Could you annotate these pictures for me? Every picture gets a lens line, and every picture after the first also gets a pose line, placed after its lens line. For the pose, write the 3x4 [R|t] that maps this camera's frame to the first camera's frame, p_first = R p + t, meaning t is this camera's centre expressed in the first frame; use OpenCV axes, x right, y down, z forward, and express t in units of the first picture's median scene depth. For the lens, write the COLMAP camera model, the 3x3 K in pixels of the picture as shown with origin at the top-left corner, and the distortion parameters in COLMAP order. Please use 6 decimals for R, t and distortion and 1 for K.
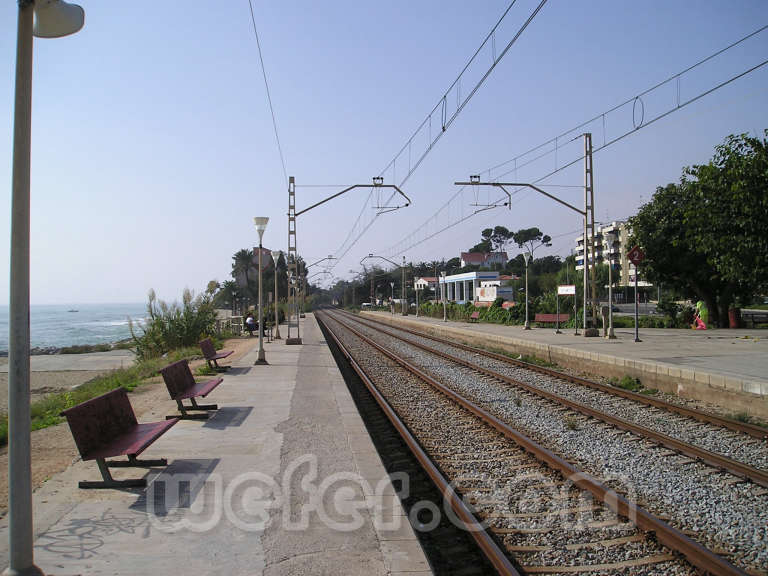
lens RADIAL K [[829.4, 0, 383.1], [0, 829.4, 286.6], [0, 0, 1]] dist [-0.029959, 0.000000]
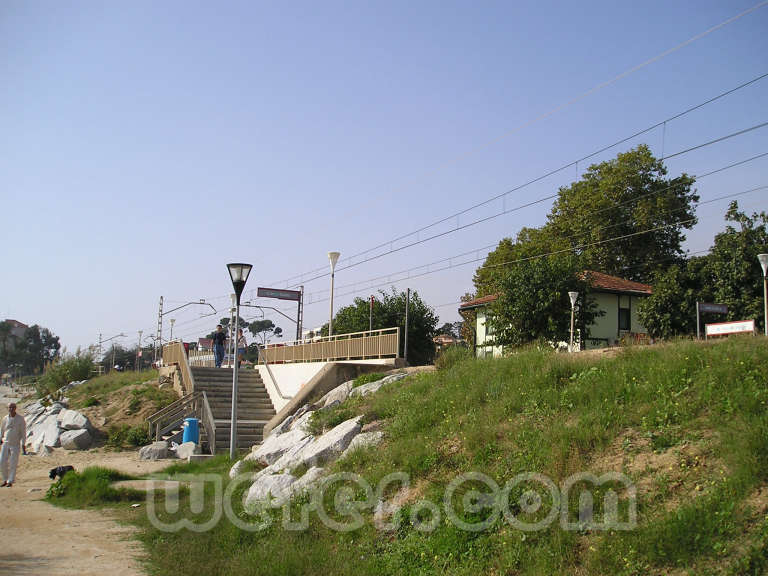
lens RADIAL K [[829.4, 0, 383.8], [0, 829.4, 288.3], [0, 0, 1]] dist [-0.029959, 0.000000]
pose [[0.946401, 0.085459, 0.311485, -0.194641], [-0.052292, 0.992180, -0.113333, 0.047646], [-0.318734, 0.090971, 0.943468, -0.986702]]
